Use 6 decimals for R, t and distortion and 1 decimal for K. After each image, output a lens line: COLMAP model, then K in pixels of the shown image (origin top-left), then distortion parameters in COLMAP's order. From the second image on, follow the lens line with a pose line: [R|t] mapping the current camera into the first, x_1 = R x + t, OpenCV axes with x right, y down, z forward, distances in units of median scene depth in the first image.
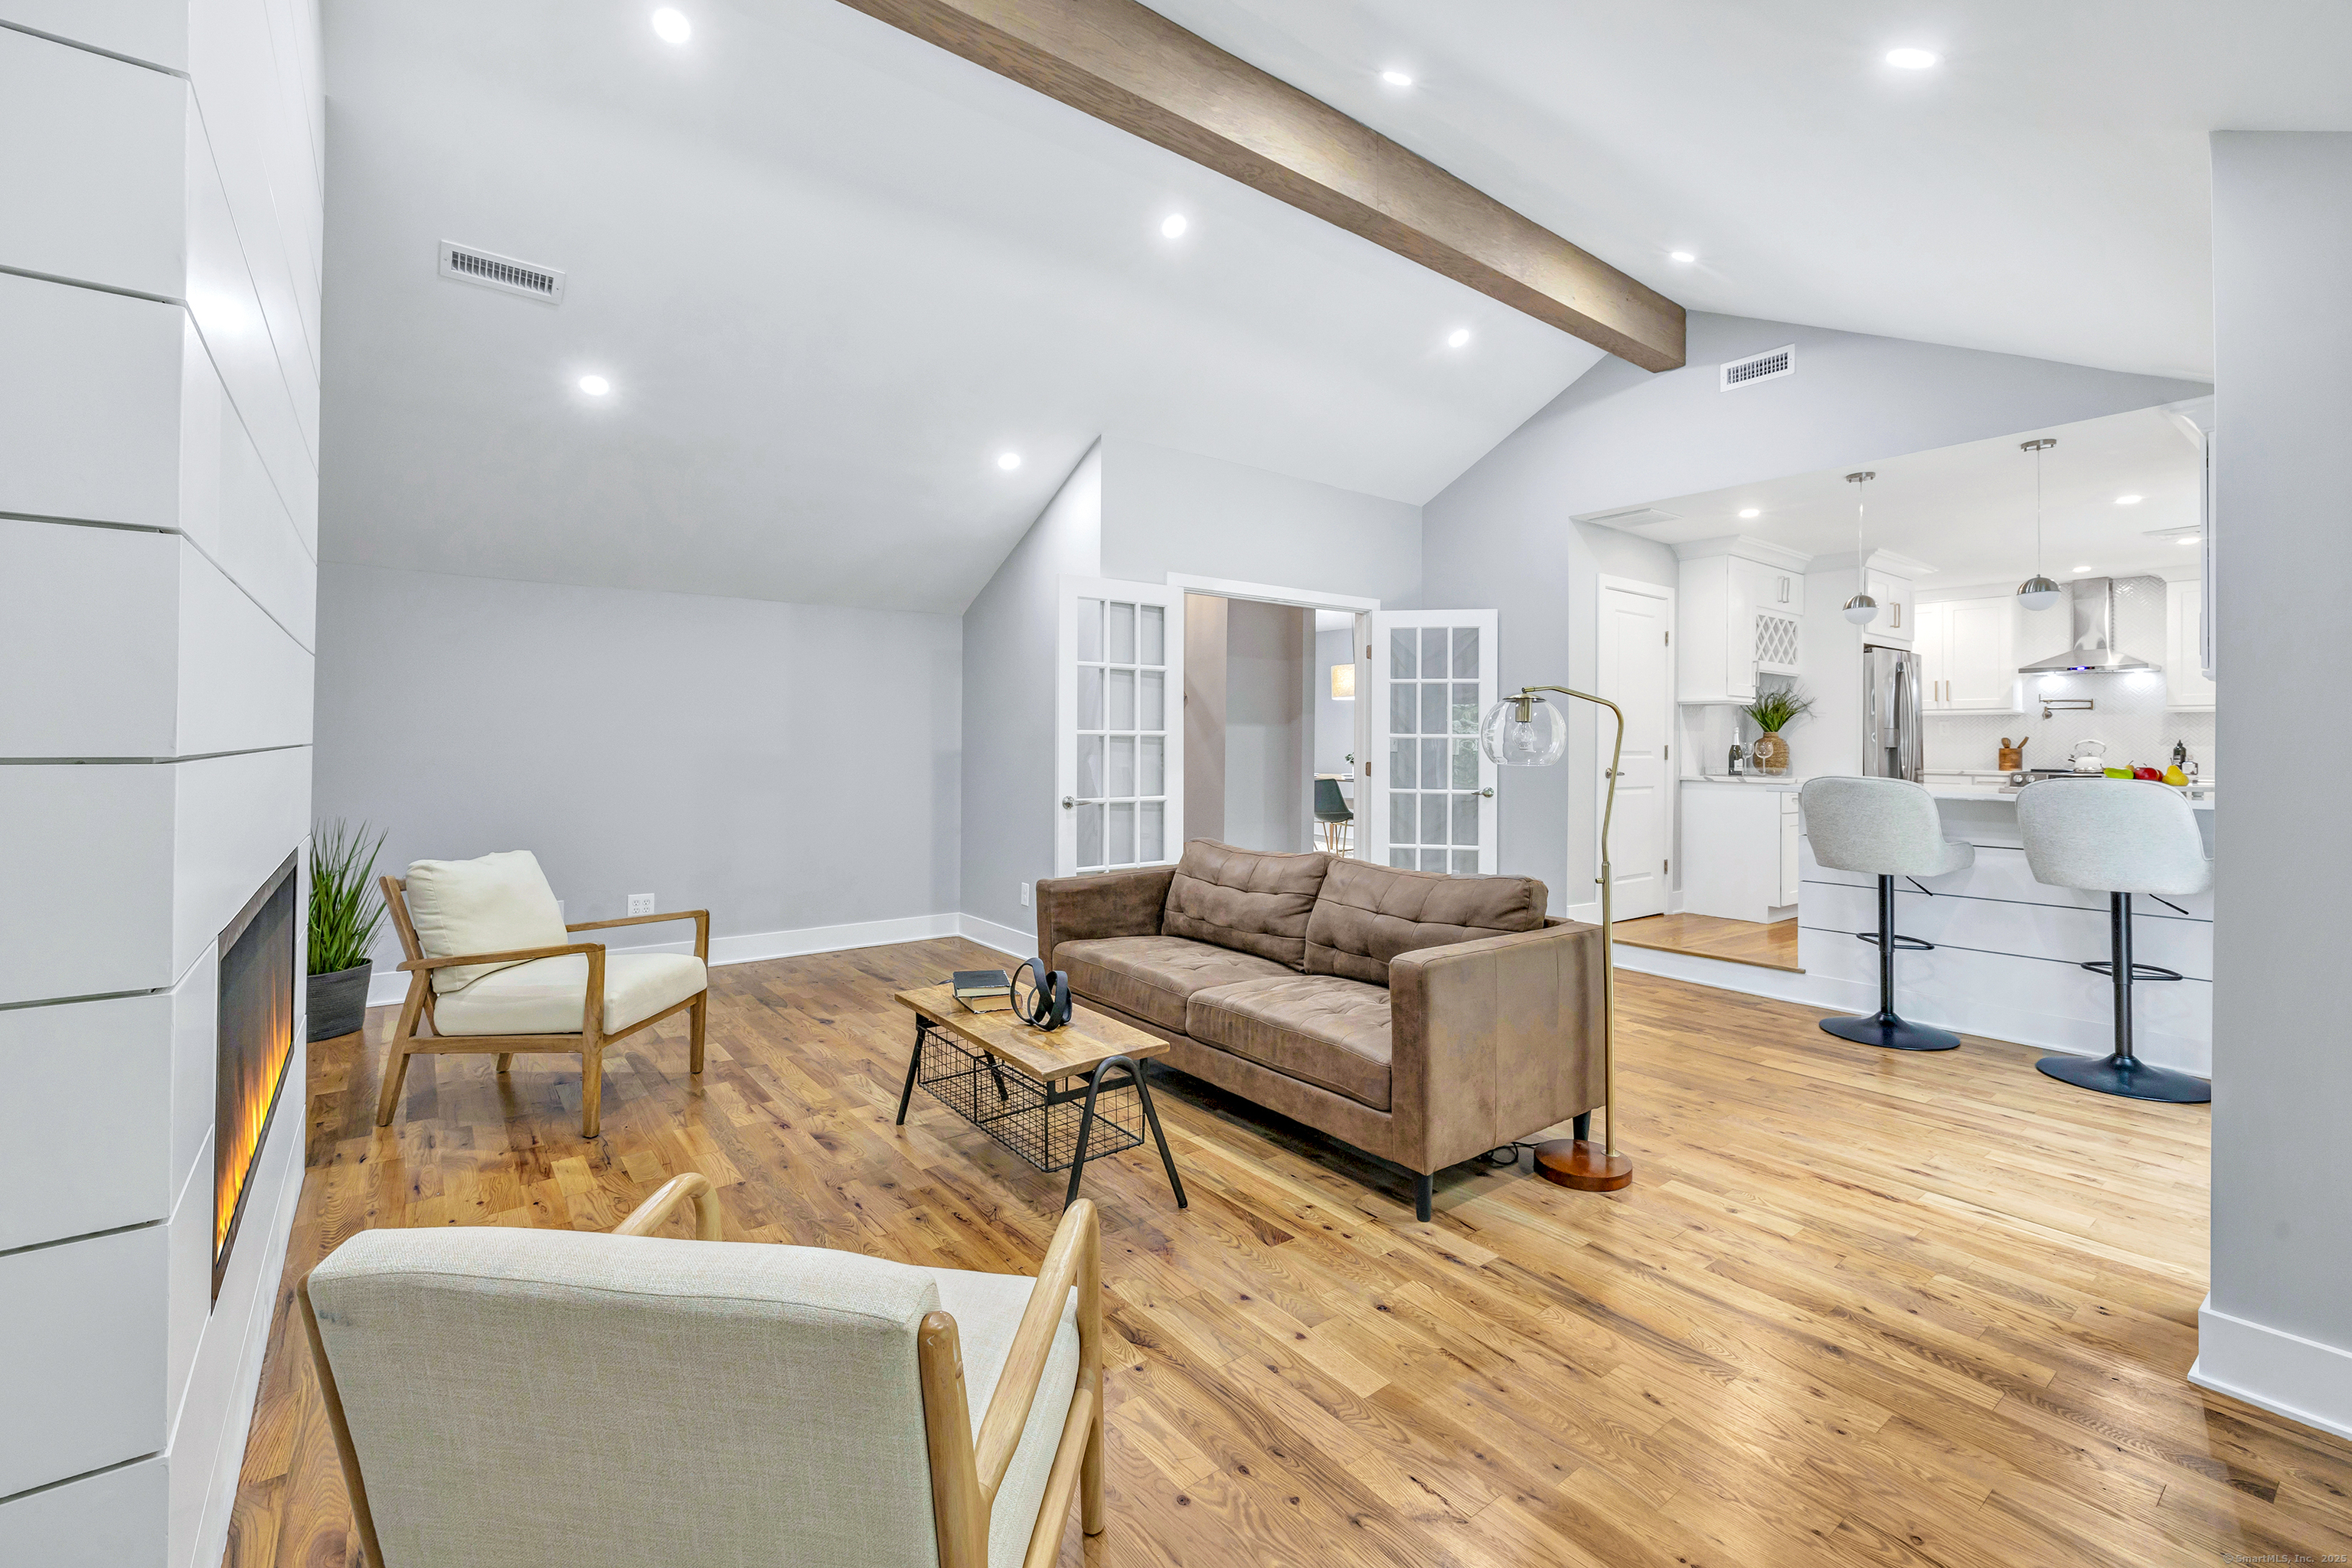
lens RADIAL K [[1022.4, 0, 1197.2], [0, 1022.4, 730.2], [0, 0, 1]] dist [-0.000796, 0.000969]
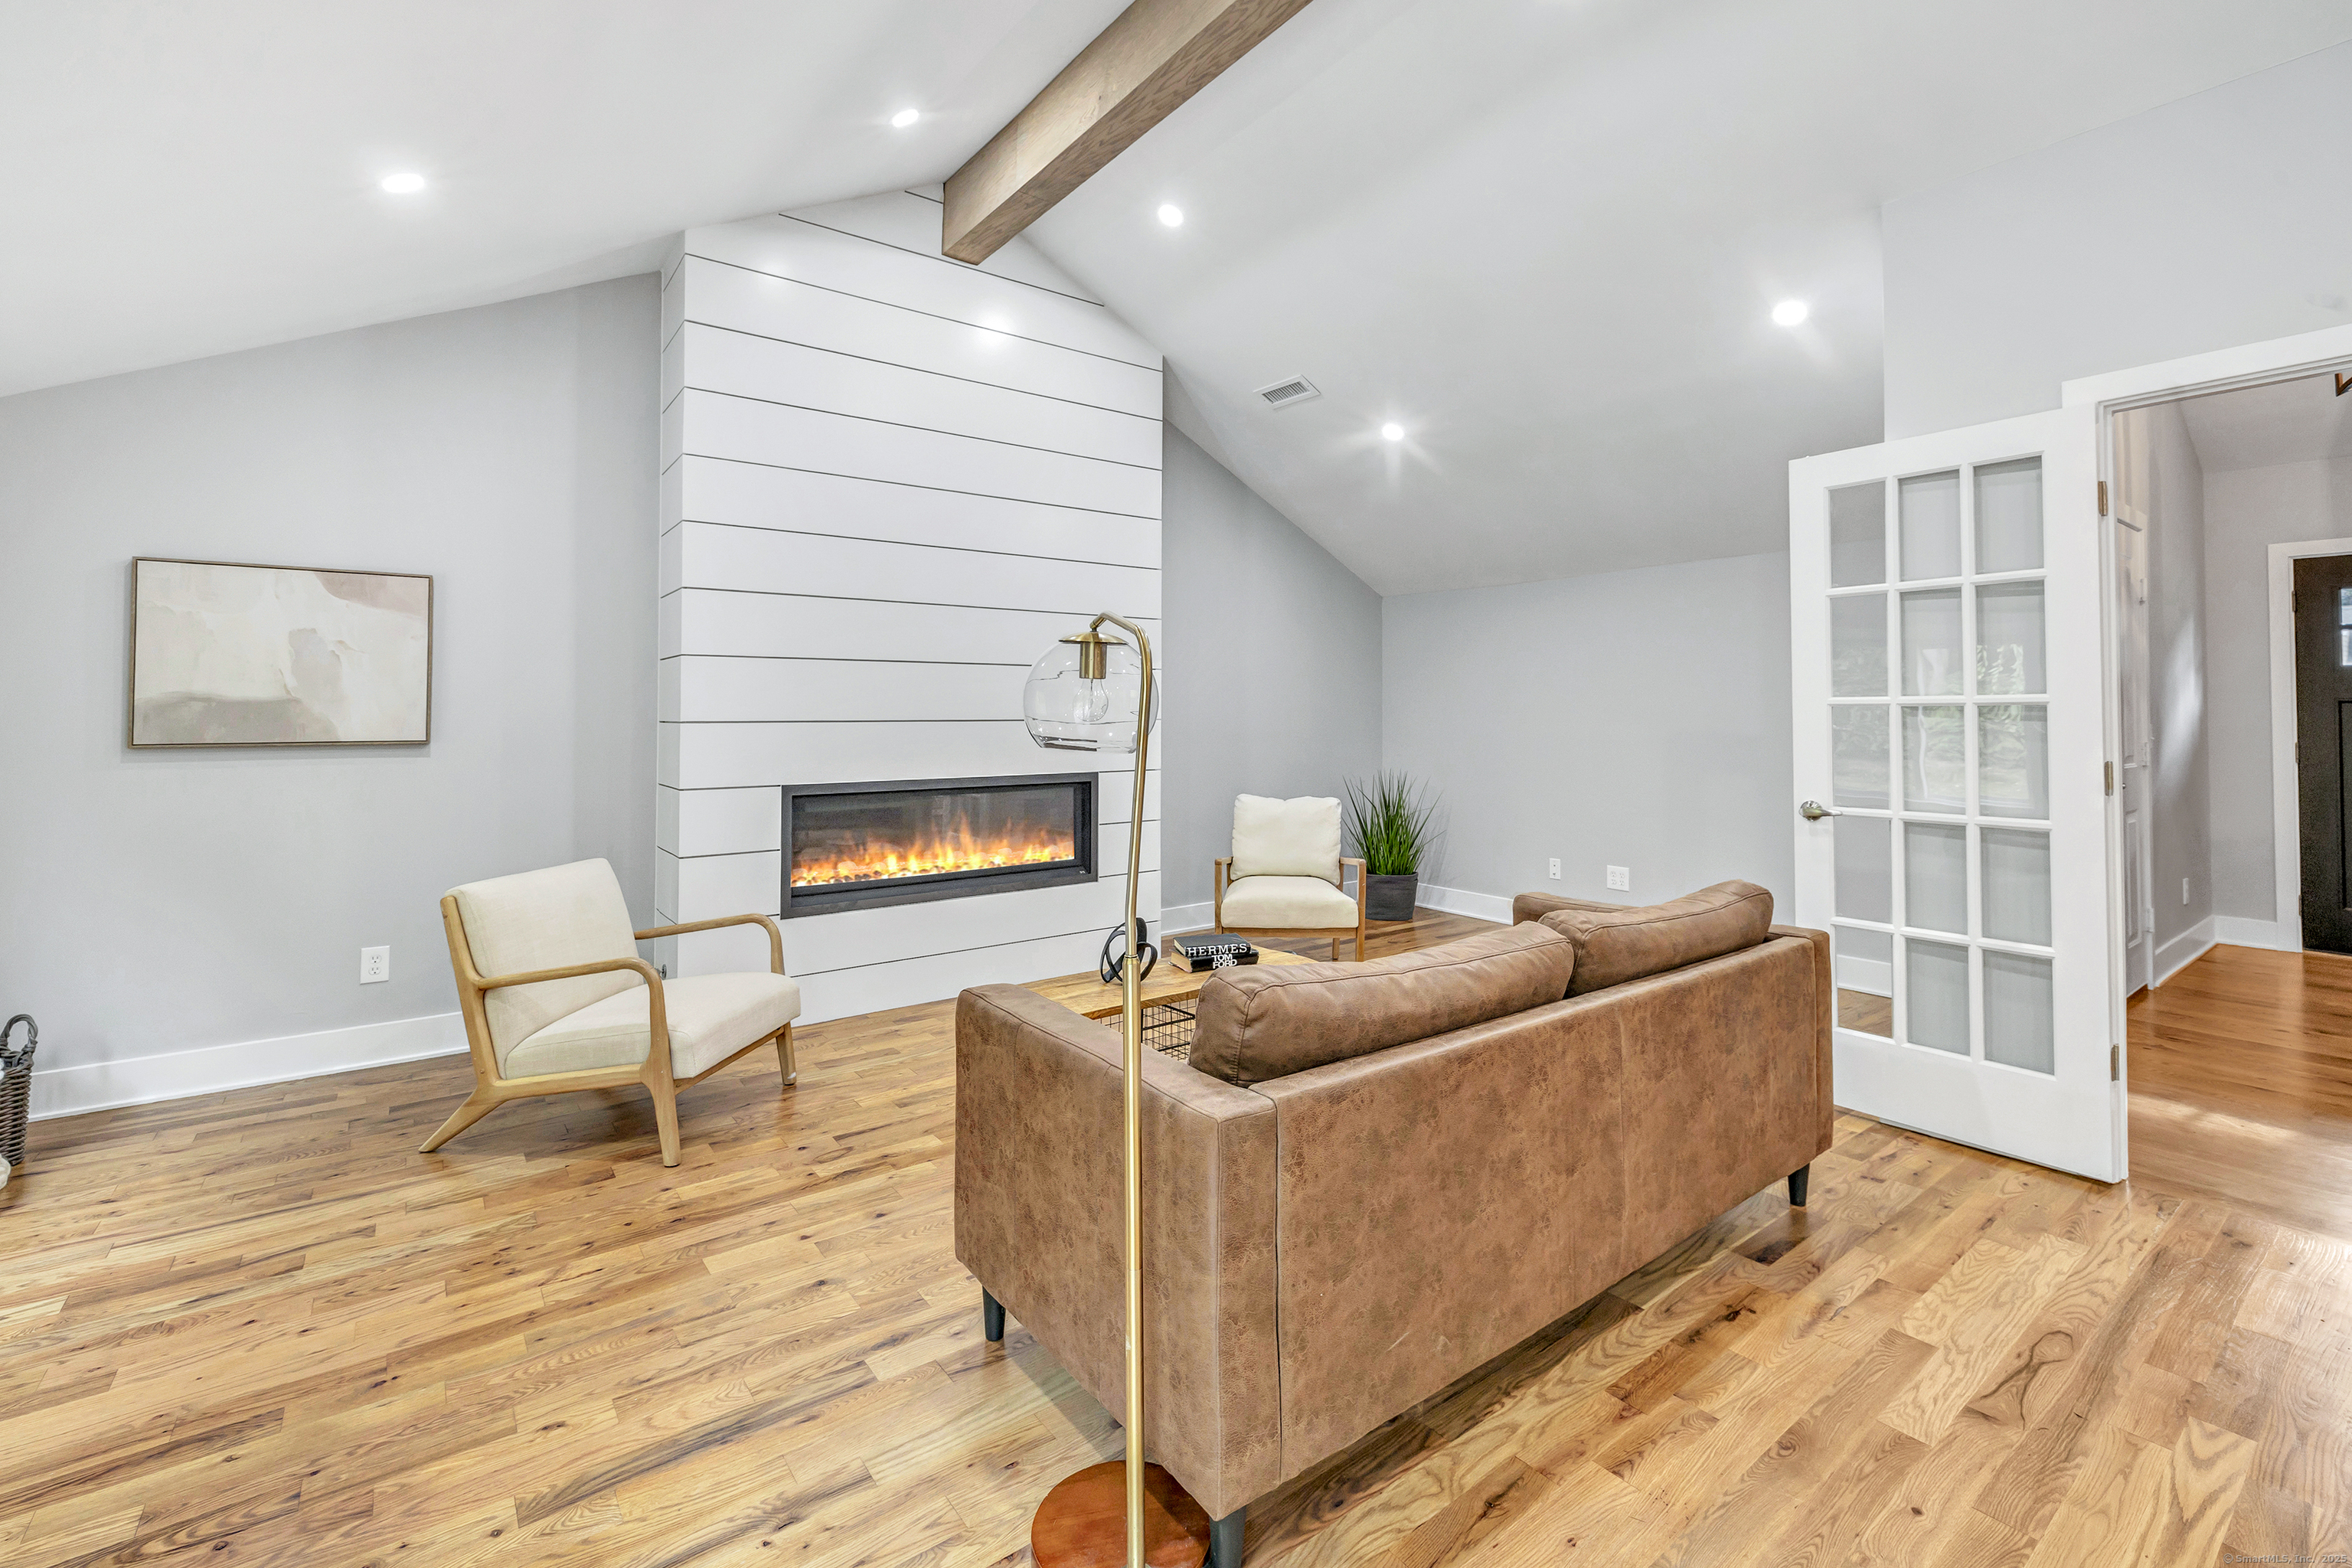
lens RADIAL K [[1022.4, 0, 1176.1], [0, 1022.4, 710.5], [0, 0, 1]] dist [-0.000796, 0.000969]
pose [[-0.022625, -0.011767, -0.999675, 1.162852], [0.011330, 0.999863, -0.012026, 0.021652], [0.999680, -0.011599, -0.022489, 1.356964]]
